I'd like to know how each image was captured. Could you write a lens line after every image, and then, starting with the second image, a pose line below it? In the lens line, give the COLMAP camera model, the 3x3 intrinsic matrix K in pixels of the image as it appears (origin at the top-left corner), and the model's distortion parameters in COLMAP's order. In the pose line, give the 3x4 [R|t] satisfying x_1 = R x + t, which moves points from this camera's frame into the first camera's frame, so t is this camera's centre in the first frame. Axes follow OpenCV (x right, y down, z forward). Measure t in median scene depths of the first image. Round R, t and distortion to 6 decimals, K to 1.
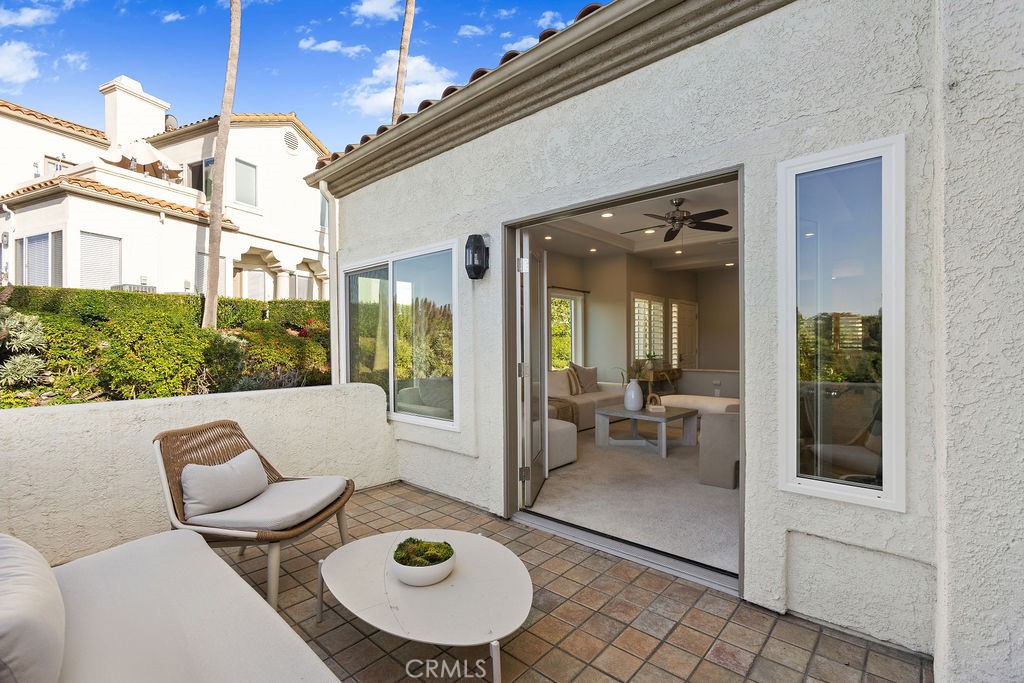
lens RADIAL K [[469.7, 0, 512.0], [0, 469.7, 341.5], [0, 0, 1]] dist [-0.005213, -0.000324]
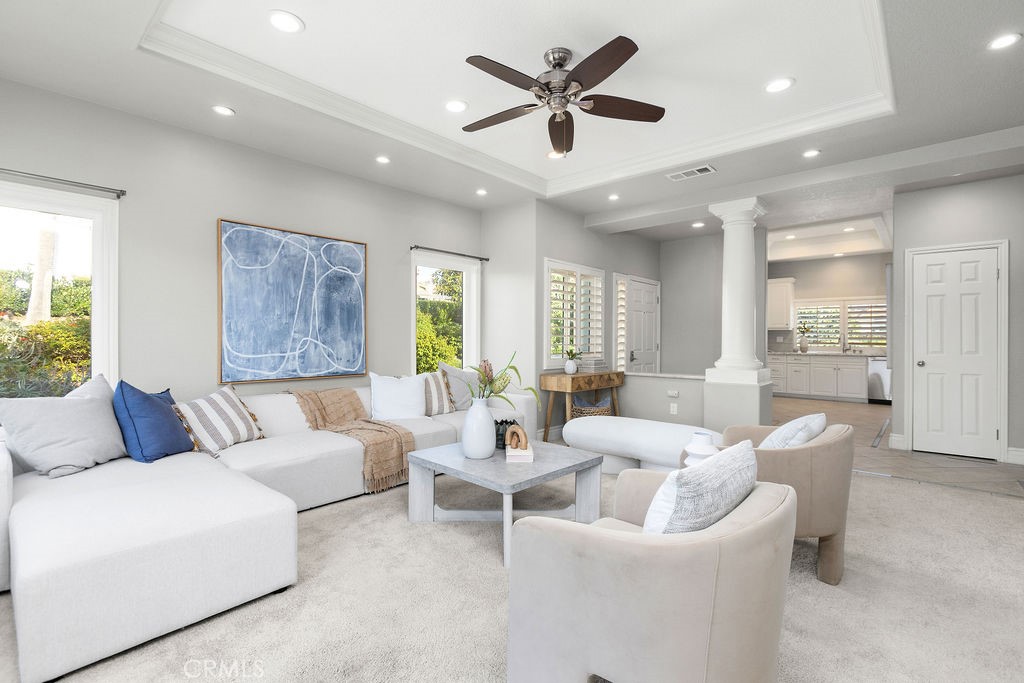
lens RADIAL K [[469.7, 0, 512.0], [0, 469.7, 341.5], [0, 0, 1]] dist [-0.005213, -0.000324]
pose [[0.999995, 0.000871, -0.003017, 0.207933], [-0.000858, 0.999991, 0.004183, 0.011053], [0.003020, -0.004181, 0.999987, 0.329819]]
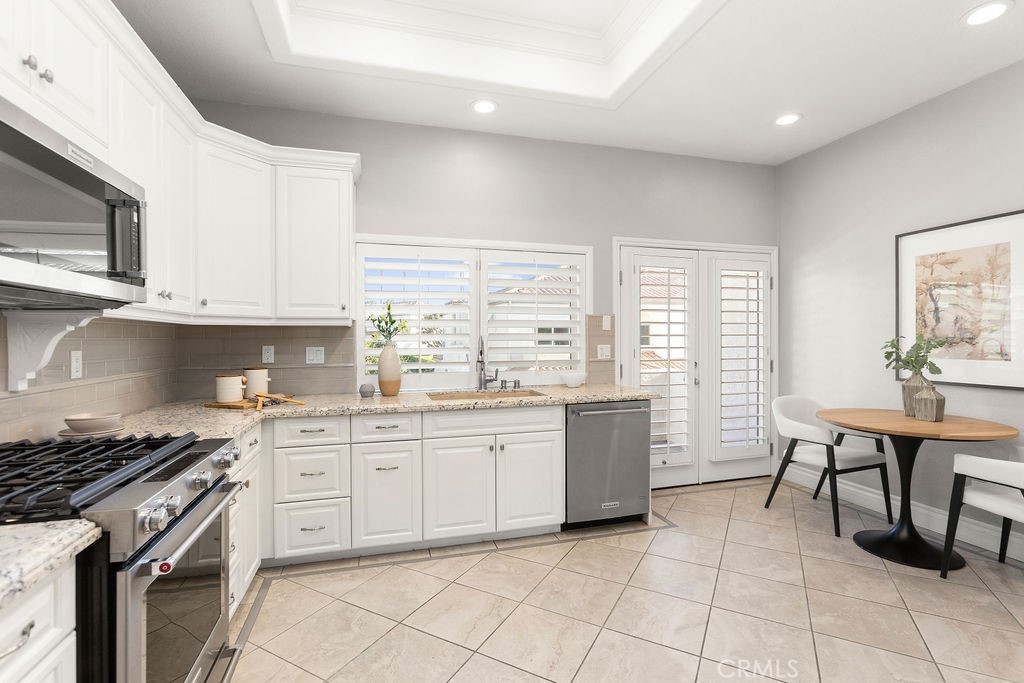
lens RADIAL K [[469.7, 0, 512.0], [0, 469.7, 341.5], [0, 0, 1]] dist [-0.005213, -0.000324]
pose [[0.529770, -0.004162, 0.848131, 0.442315], [0.005625, 0.999983, 0.001393, 0.004958], [-0.848123, 0.004033, 0.529785, 0.783951]]
